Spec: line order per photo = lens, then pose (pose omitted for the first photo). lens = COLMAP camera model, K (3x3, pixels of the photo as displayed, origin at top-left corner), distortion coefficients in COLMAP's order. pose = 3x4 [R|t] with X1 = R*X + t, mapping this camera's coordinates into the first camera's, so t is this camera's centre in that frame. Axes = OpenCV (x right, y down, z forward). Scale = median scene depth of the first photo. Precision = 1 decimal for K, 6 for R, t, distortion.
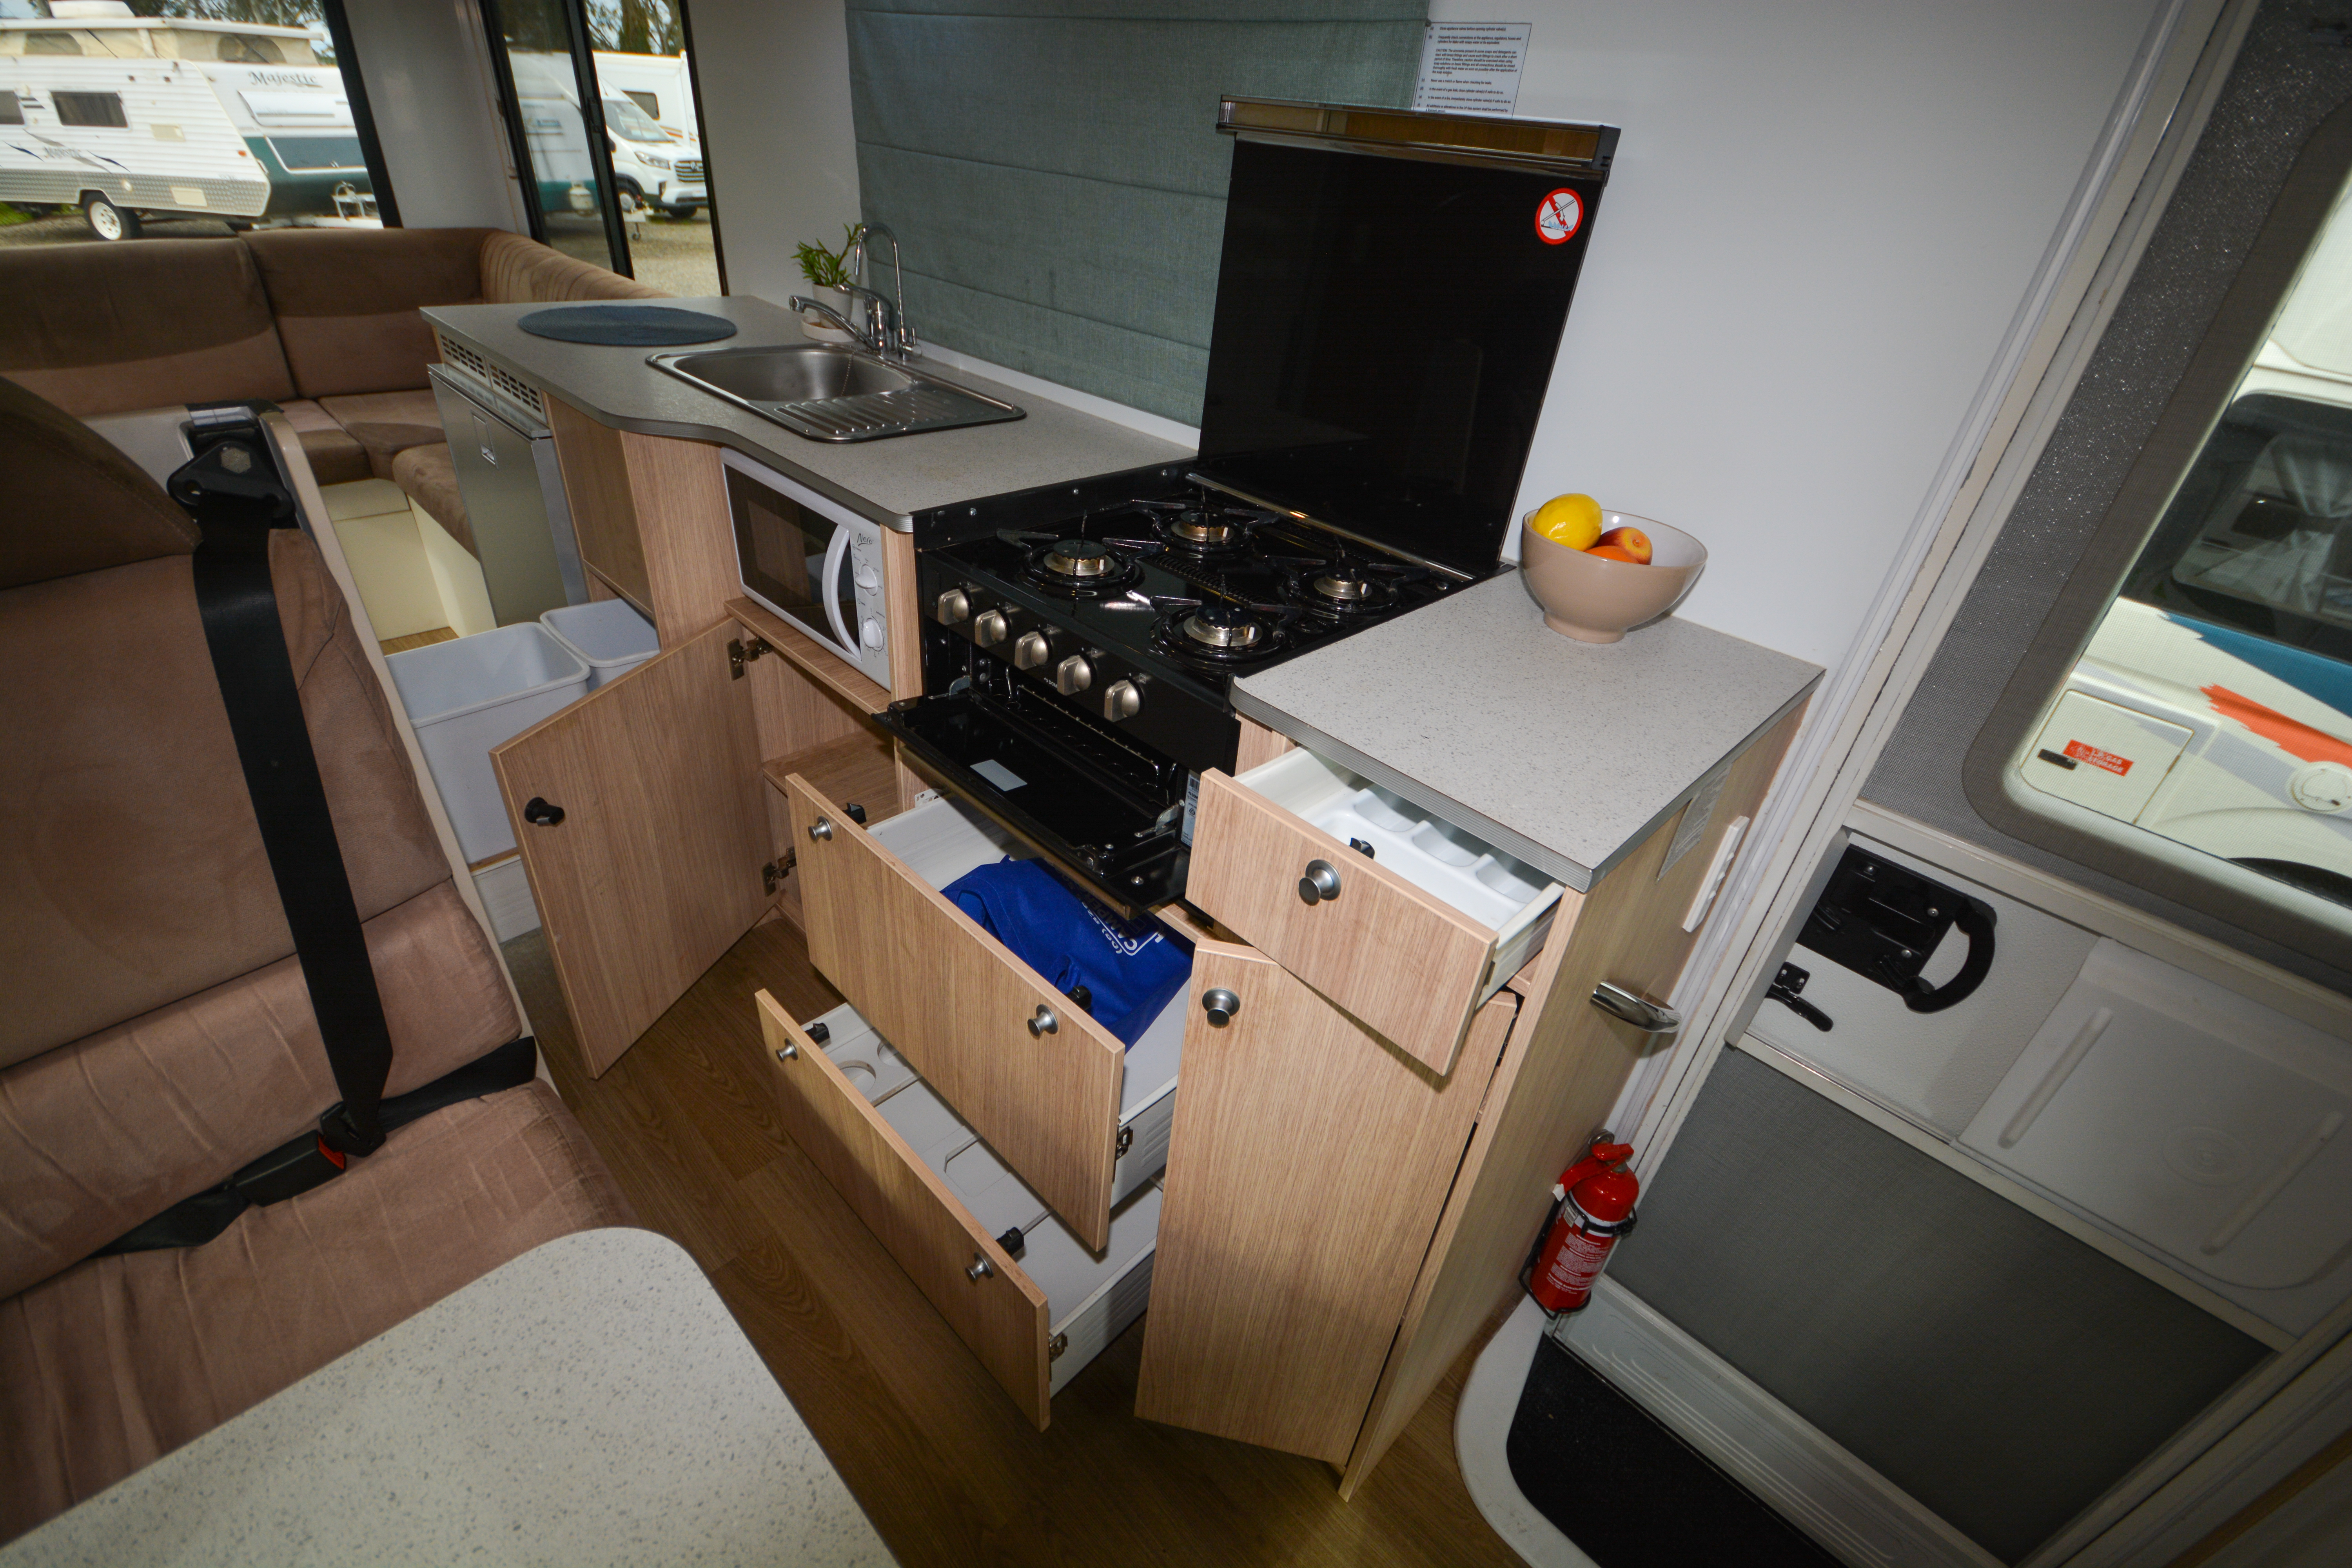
lens RADIAL K [[1028.0, 0, 1169.0], [0, 1028.0, 789.2], [0, 0, 1]] dist [0.012705, -0.014758]
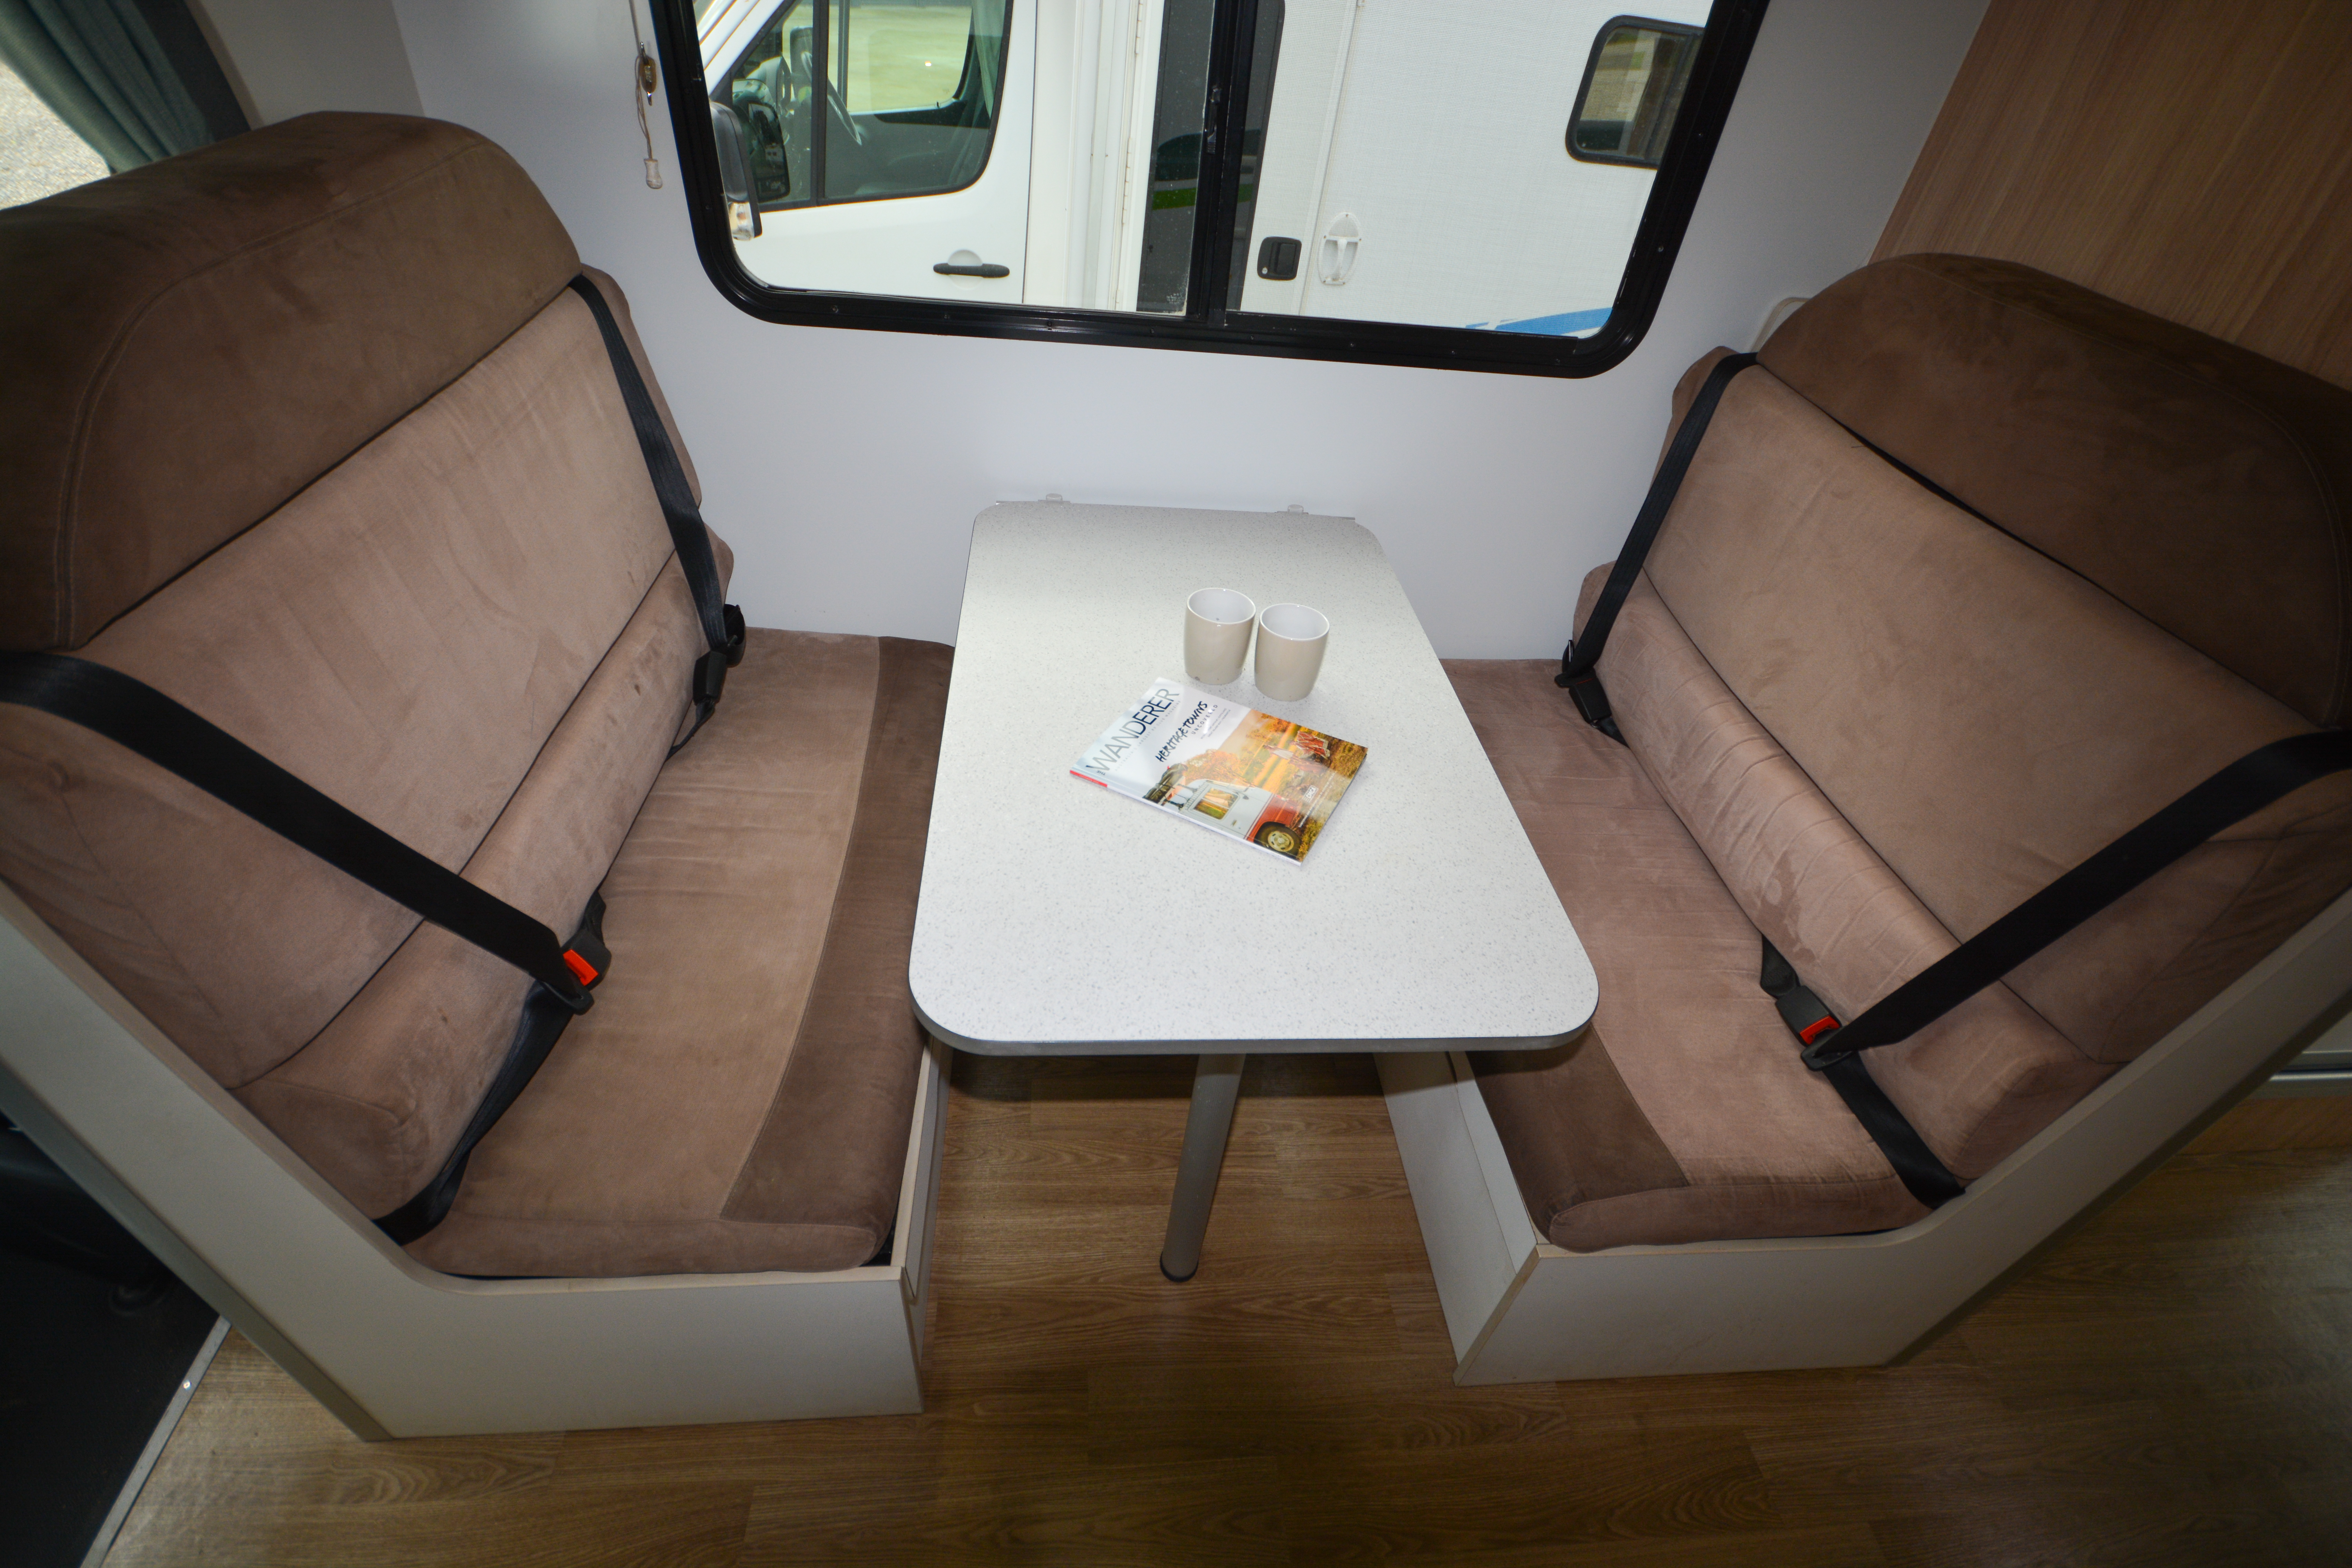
lens RADIAL K [[1028.0, 0, 1162.7], [0, 1028.0, 789.1], [0, 0, 1]] dist [0.012705, -0.014758]
pose [[-0.645386, 0.374664, -0.665661, 0.358722], [-0.528790, 0.409736, 0.743302, -0.231706], [0.551233, 0.831711, -0.066319, 0.304072]]
